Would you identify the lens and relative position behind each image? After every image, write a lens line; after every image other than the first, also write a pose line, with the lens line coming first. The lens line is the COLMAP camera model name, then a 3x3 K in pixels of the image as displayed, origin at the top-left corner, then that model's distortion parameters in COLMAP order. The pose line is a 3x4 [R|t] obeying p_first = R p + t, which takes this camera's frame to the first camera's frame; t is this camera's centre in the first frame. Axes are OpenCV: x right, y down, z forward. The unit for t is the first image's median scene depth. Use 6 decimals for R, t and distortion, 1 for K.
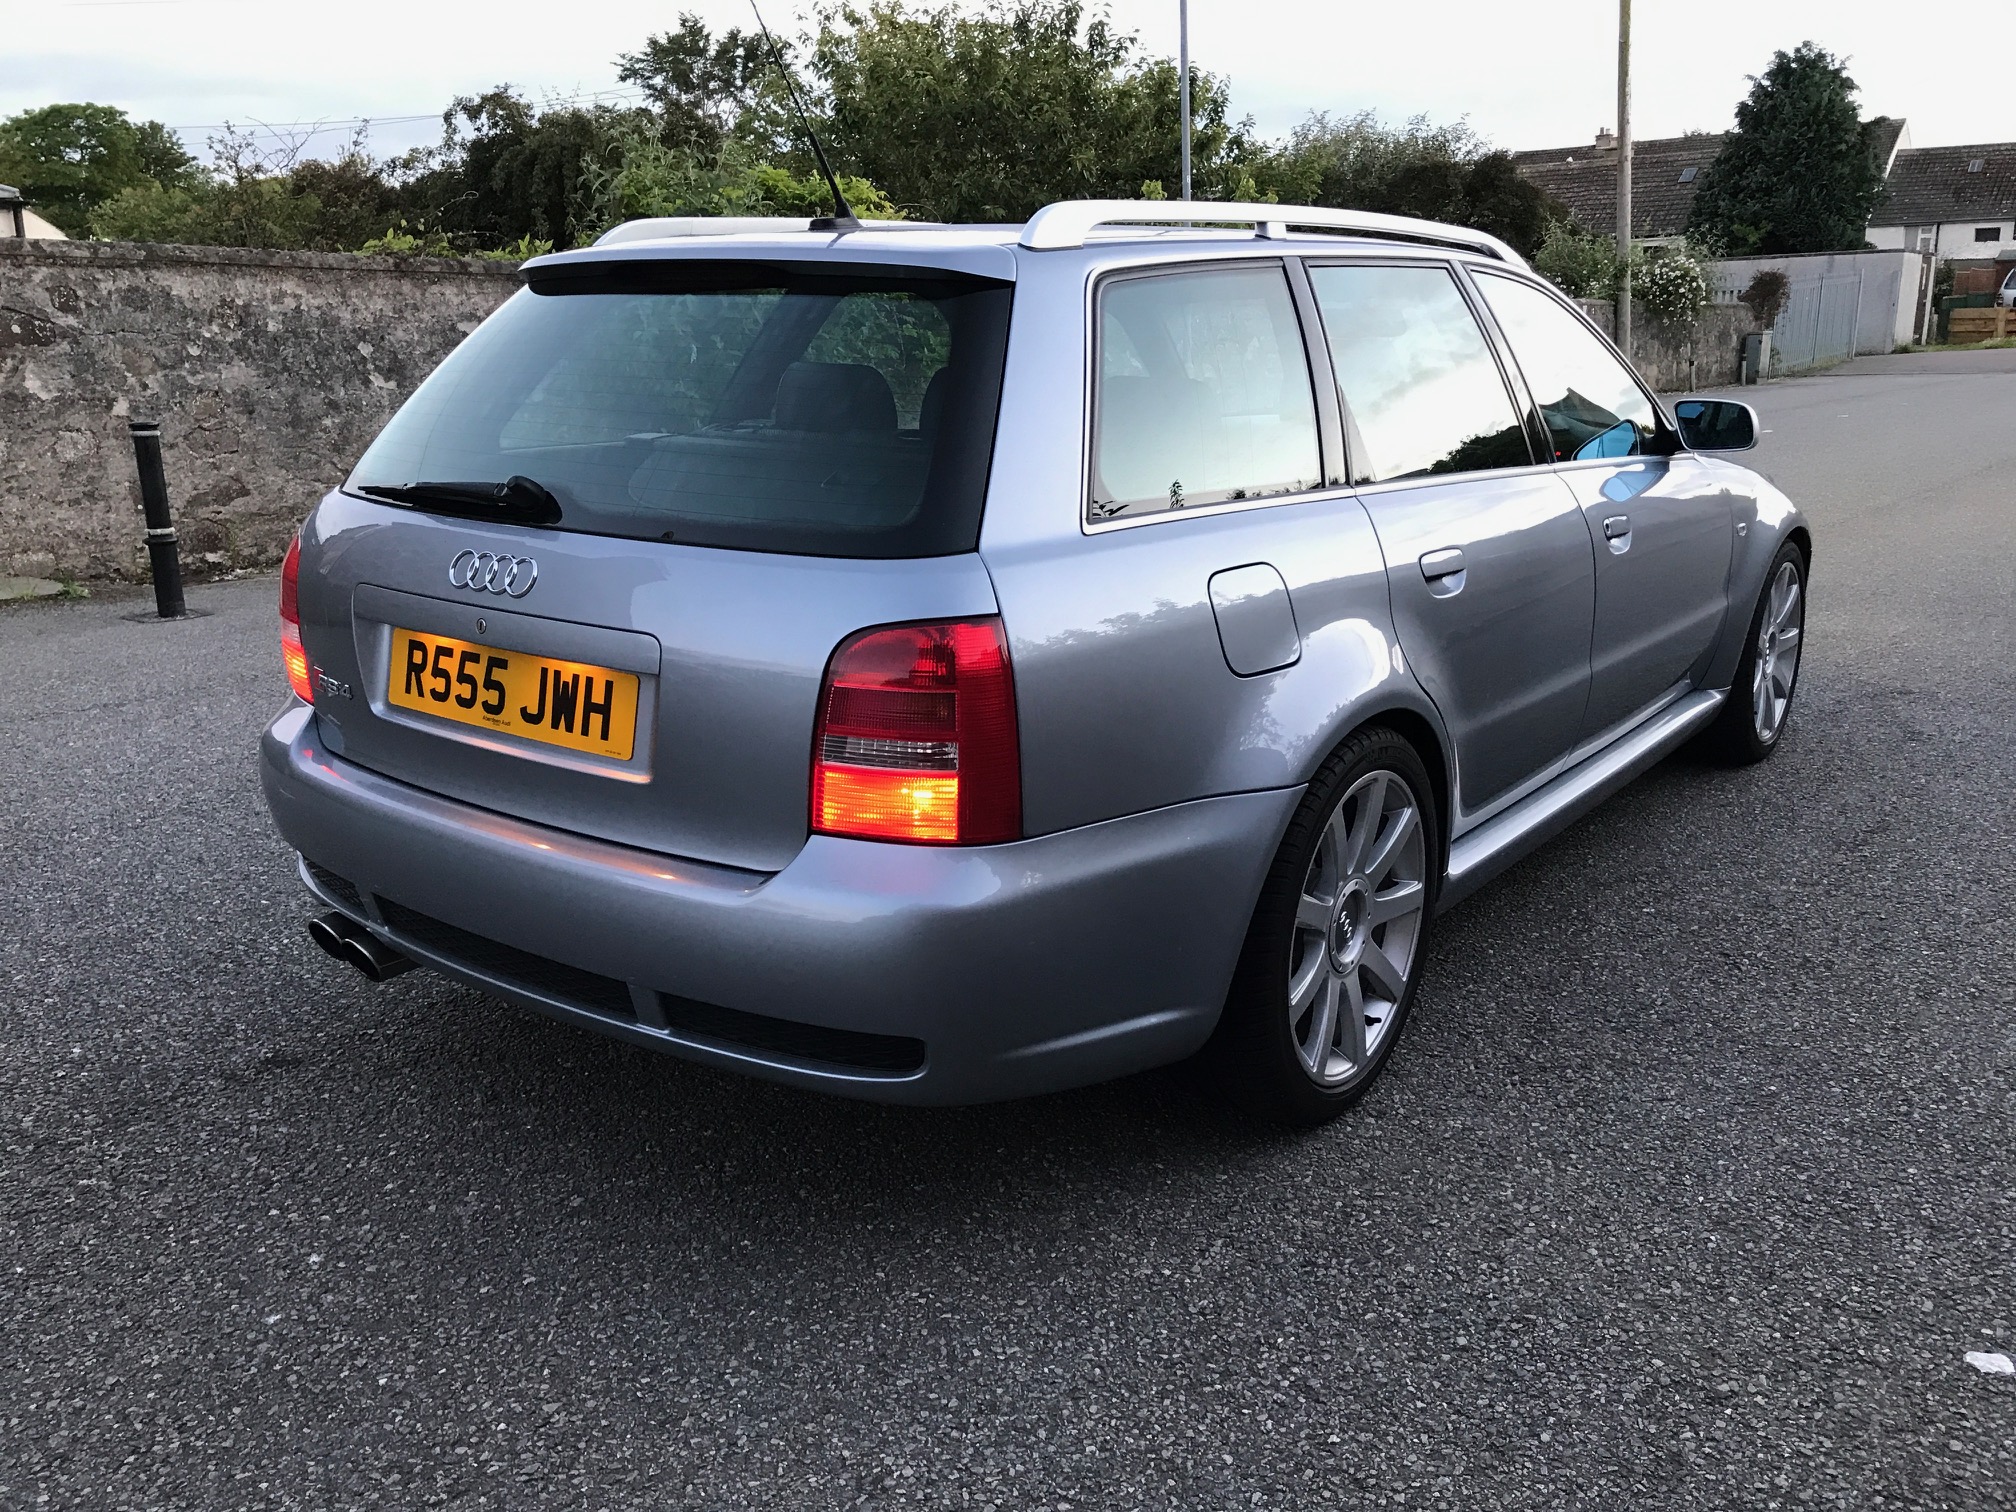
lens RADIAL K [[1709.8, 0, 1008.0], [0, 1709.8, 756.0], [0, 0, 1]] dist [0.004382, 0.057460]
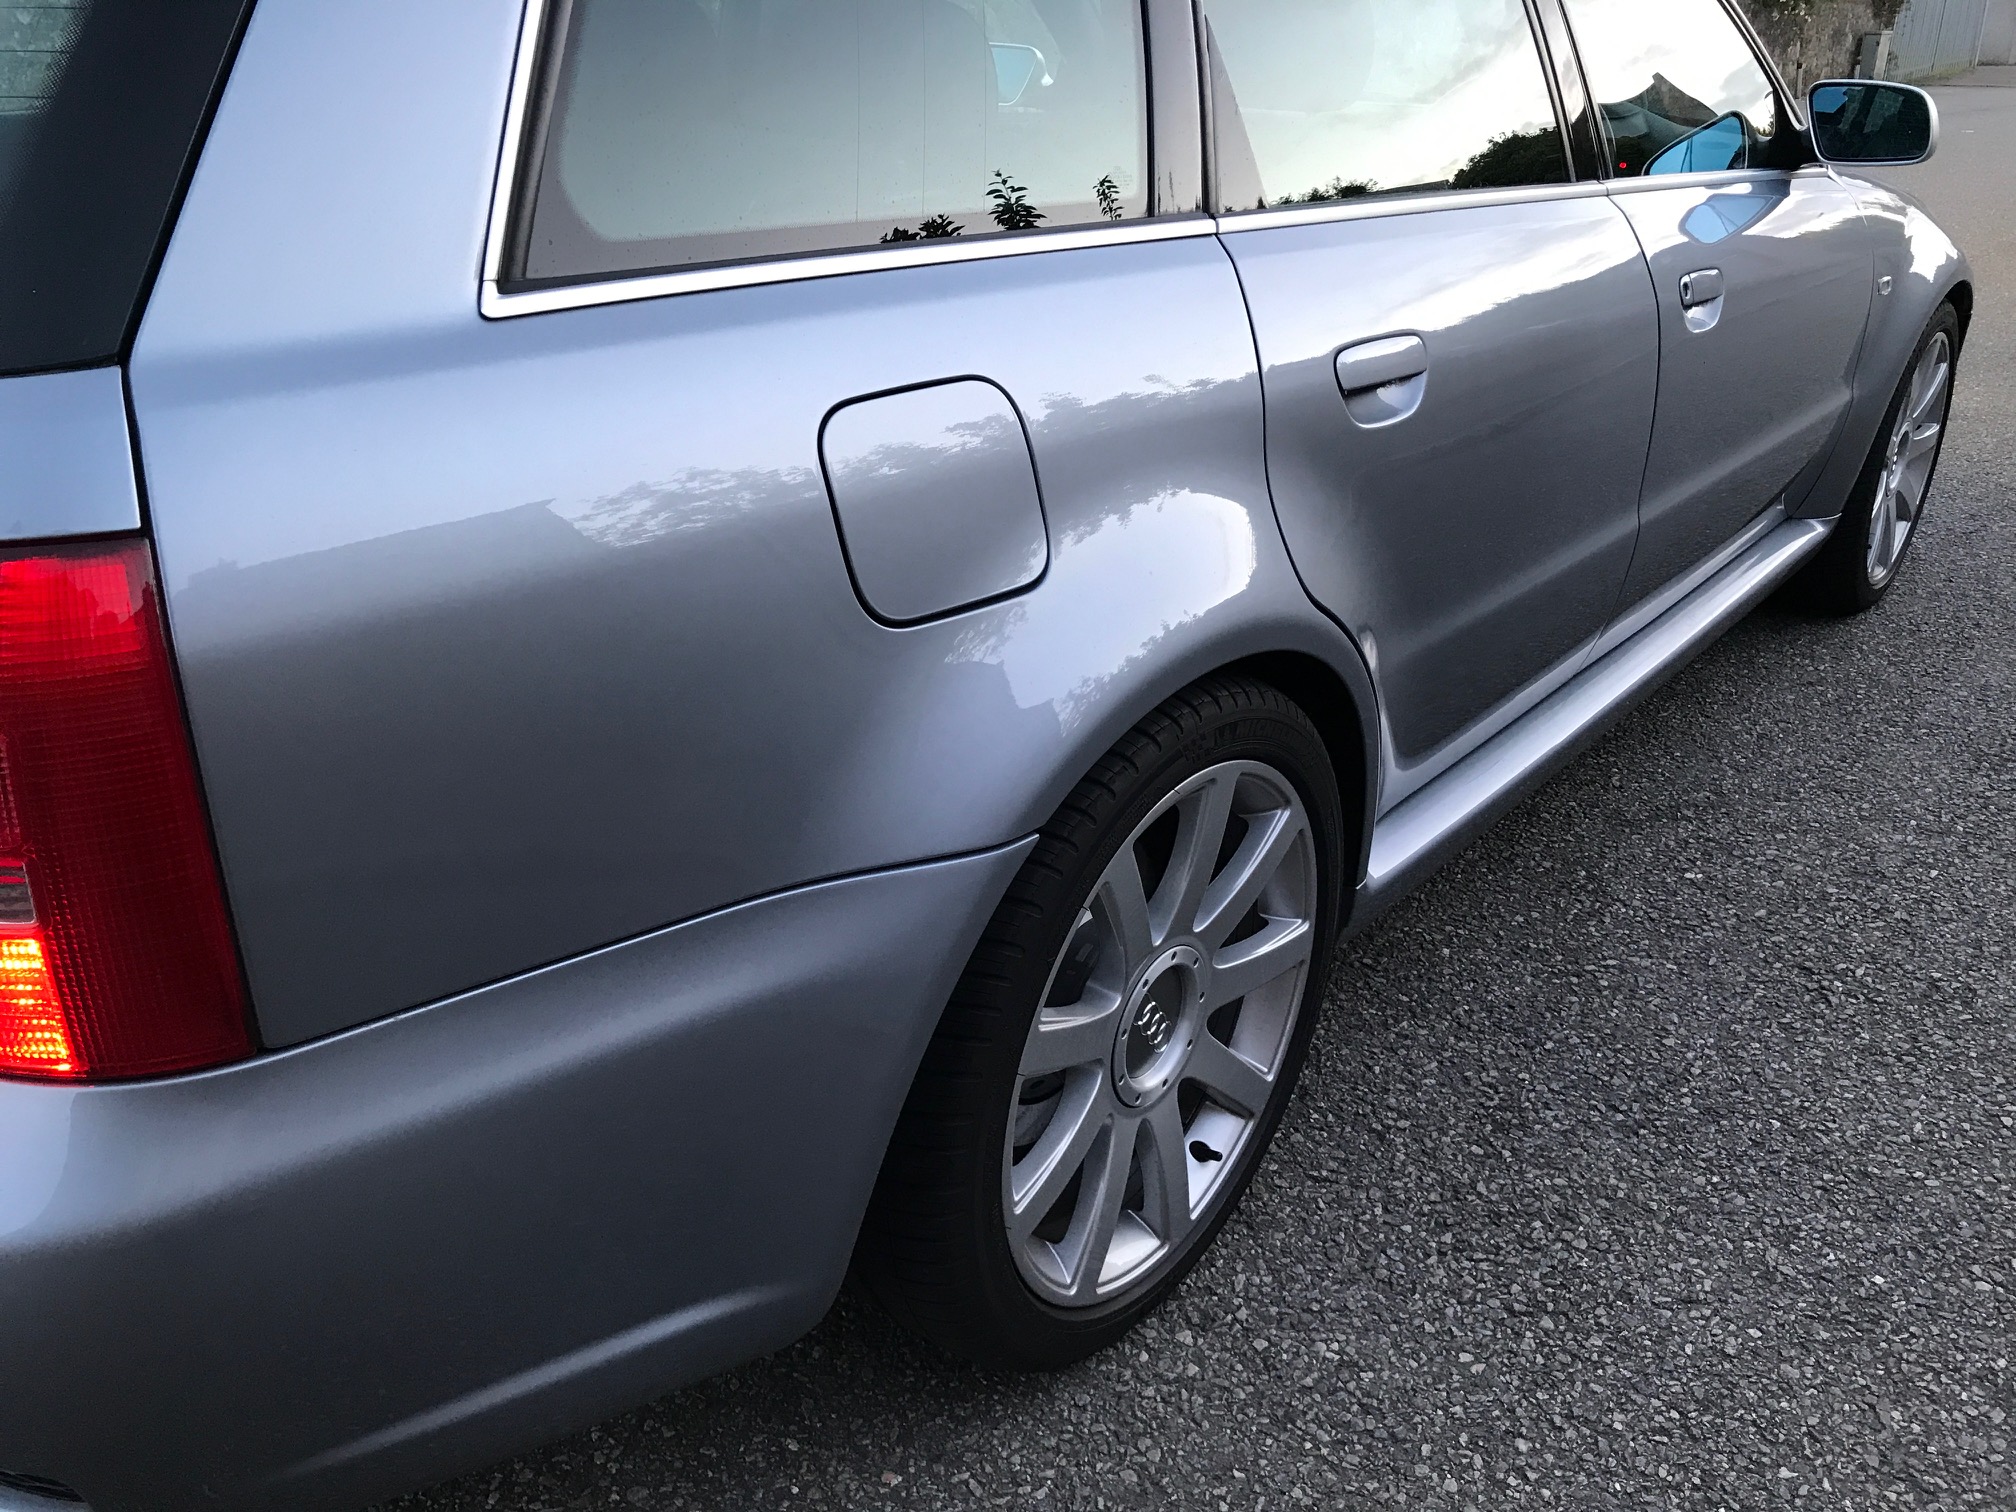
lens RADIAL K [[1709.8, 0, 1008.0], [0, 1709.8, 756.0], [0, 0, 1]] dist [0.004382, 0.057460]
pose [[0.999283, 0.031833, -0.020512, 0.146402], [-0.028088, 0.986330, 0.162370, -0.072551], [0.025401, -0.161677, 0.986517, 0.420751]]
